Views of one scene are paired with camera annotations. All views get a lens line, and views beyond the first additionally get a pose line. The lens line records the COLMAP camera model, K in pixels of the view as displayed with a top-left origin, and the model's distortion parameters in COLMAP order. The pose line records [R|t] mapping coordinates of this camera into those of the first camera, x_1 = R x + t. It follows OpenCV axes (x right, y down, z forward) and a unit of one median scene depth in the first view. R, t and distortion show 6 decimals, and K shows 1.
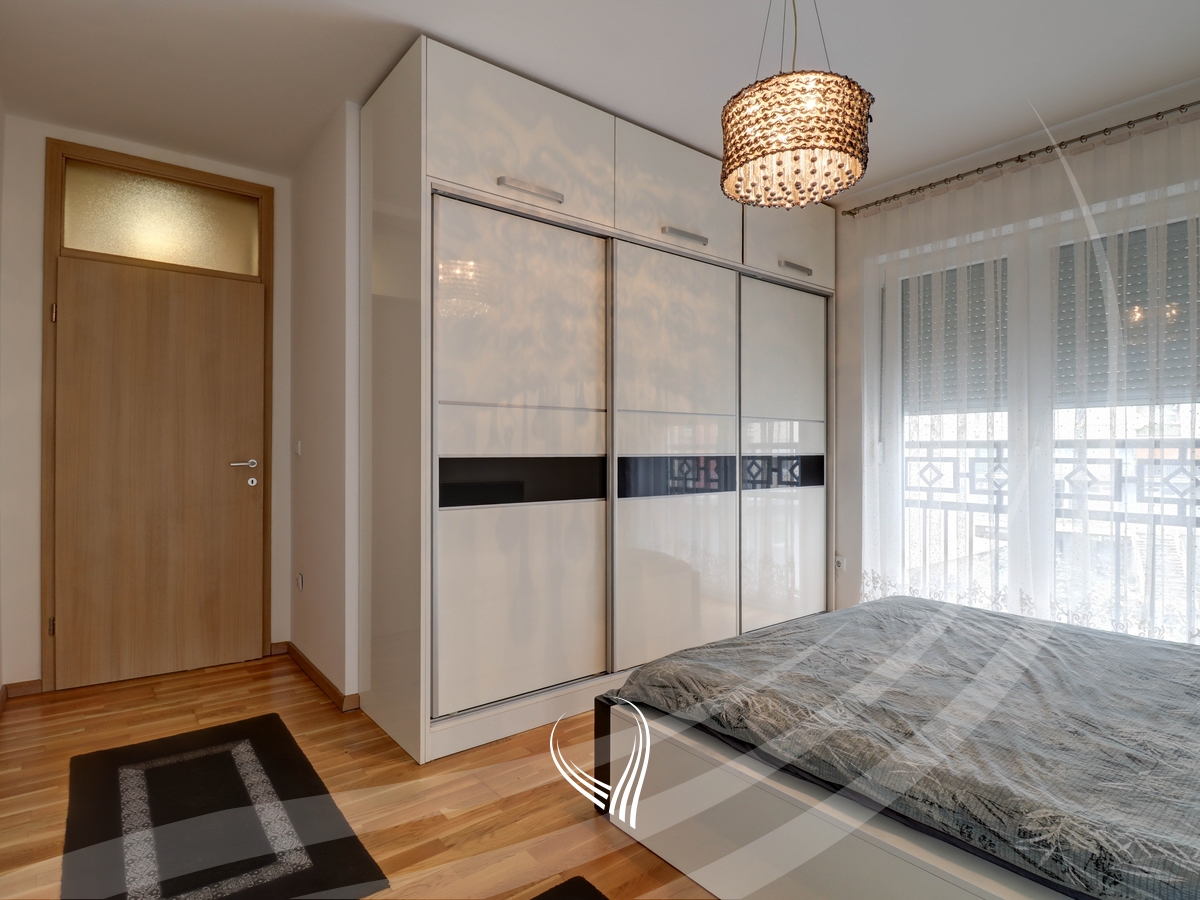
lens RADIAL K [[639.1, 0, 600.0], [0, 639.1, 450.0], [0, 0, 1]] dist [-0.006867, -0.002499]
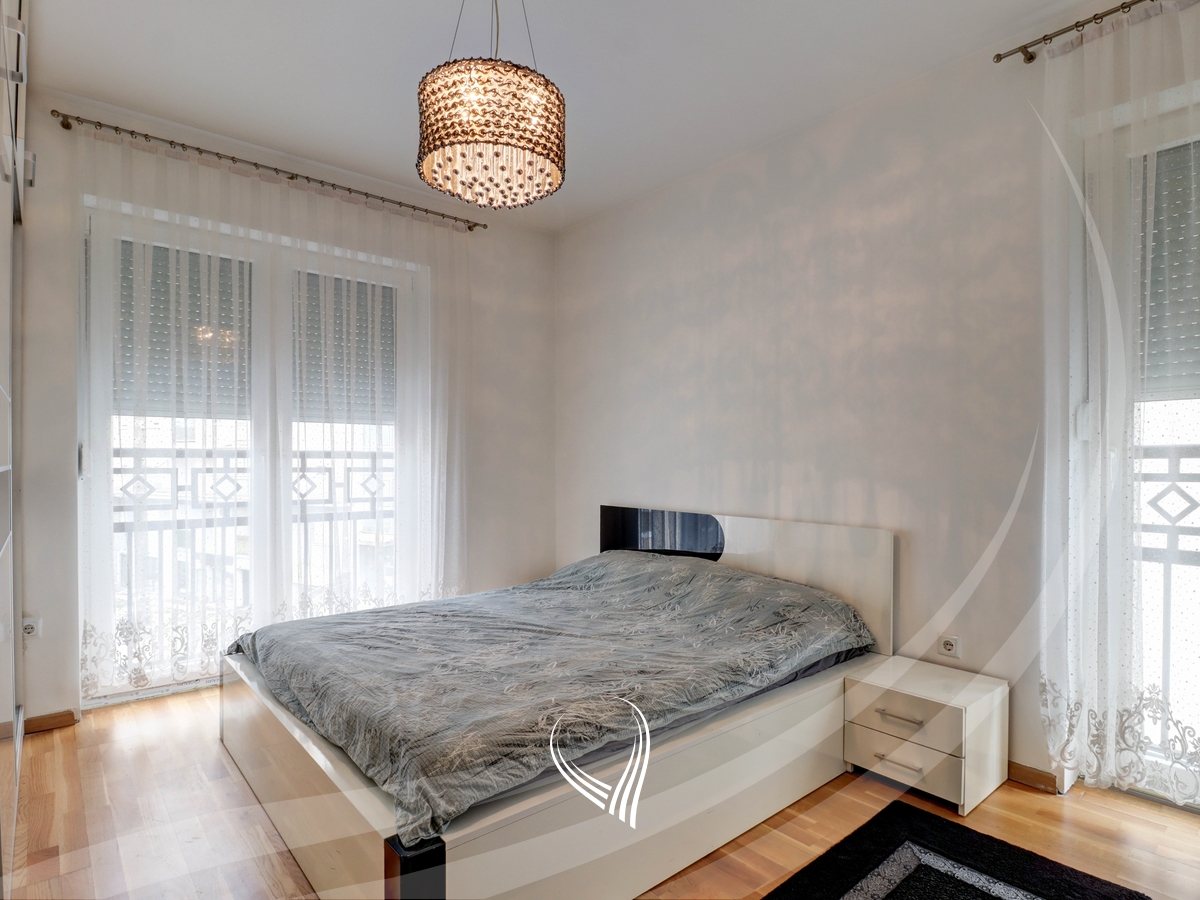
lens RADIAL K [[656.7, 0, 602.1], [0, 656.7, 471.9], [0, 0, 1]] dist [-0.005620, -0.001292]
pose [[-0.038504, -0.017701, 0.999102, -0.422660], [-0.002807, 0.999841, 0.017606, -0.000517], [-0.999254, -0.002127, -0.038548, 0.541730]]
